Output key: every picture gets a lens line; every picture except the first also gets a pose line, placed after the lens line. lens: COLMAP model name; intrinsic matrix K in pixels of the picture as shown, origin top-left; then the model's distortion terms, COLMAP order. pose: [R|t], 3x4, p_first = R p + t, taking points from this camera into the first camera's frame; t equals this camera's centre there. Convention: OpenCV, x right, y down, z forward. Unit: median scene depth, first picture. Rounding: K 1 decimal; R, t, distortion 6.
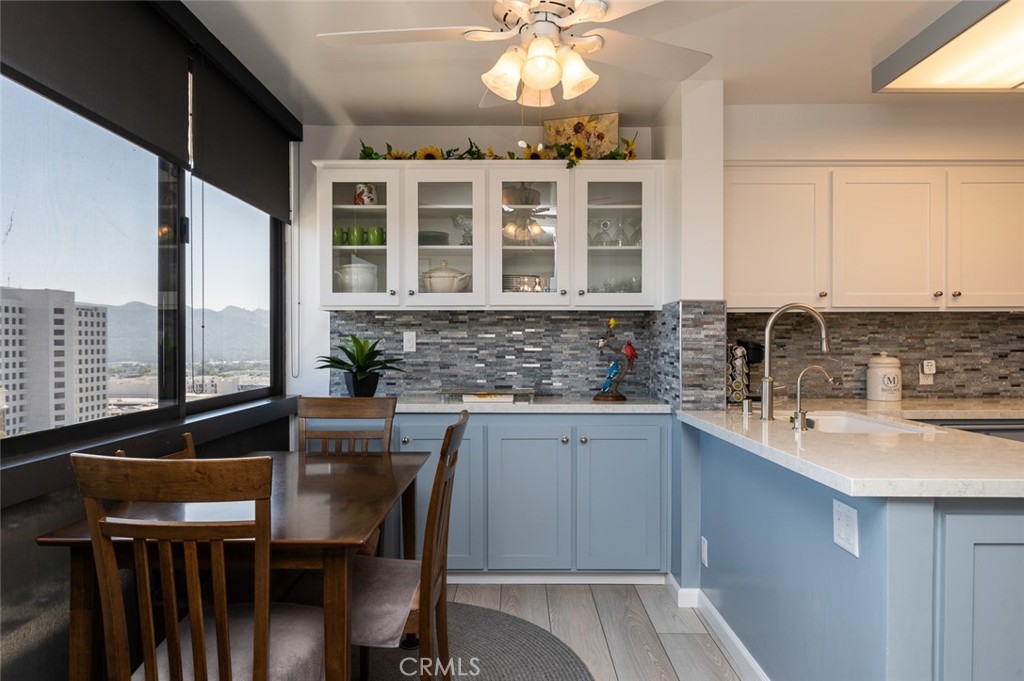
lens RADIAL K [[650.4, 0, 507.3], [0, 650.4, 337.7], [0, 0, 1]] dist [-0.004010, 0.003171]
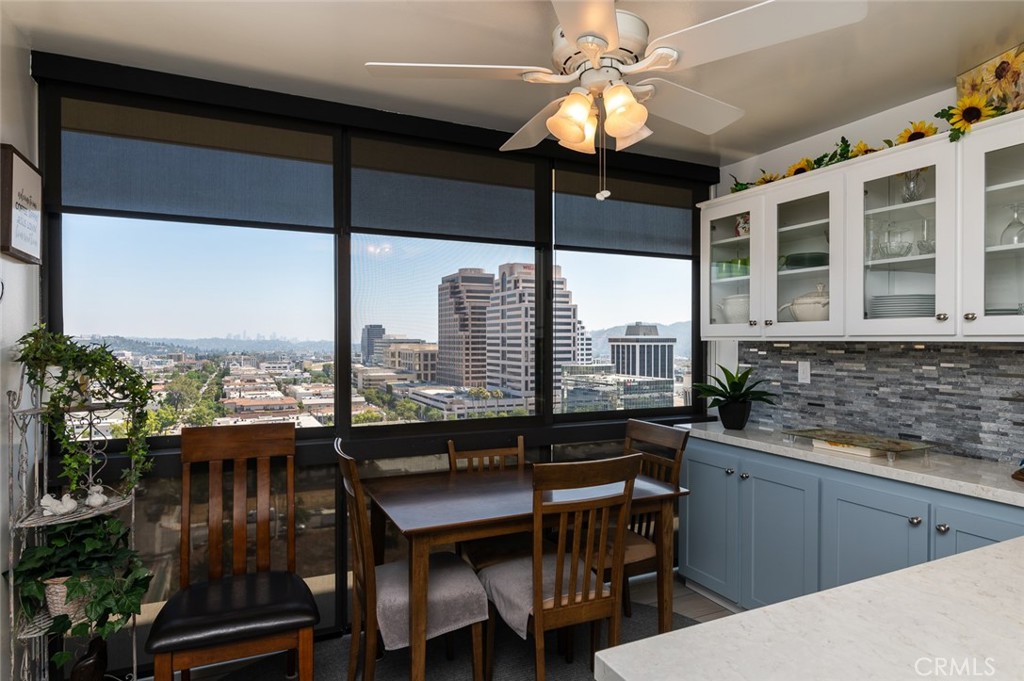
lens RADIAL K [[575.4, 0, 511.5], [0, 575.4, 343.4], [0, 0, 1]] dist [-0.007632, 0.000230]
pose [[0.449793, 0.004664, -0.893121, 0.425042], [-0.000116, 0.999987, 0.005163, -0.042437], [0.893133, -0.002218, 0.449787, 0.283165]]
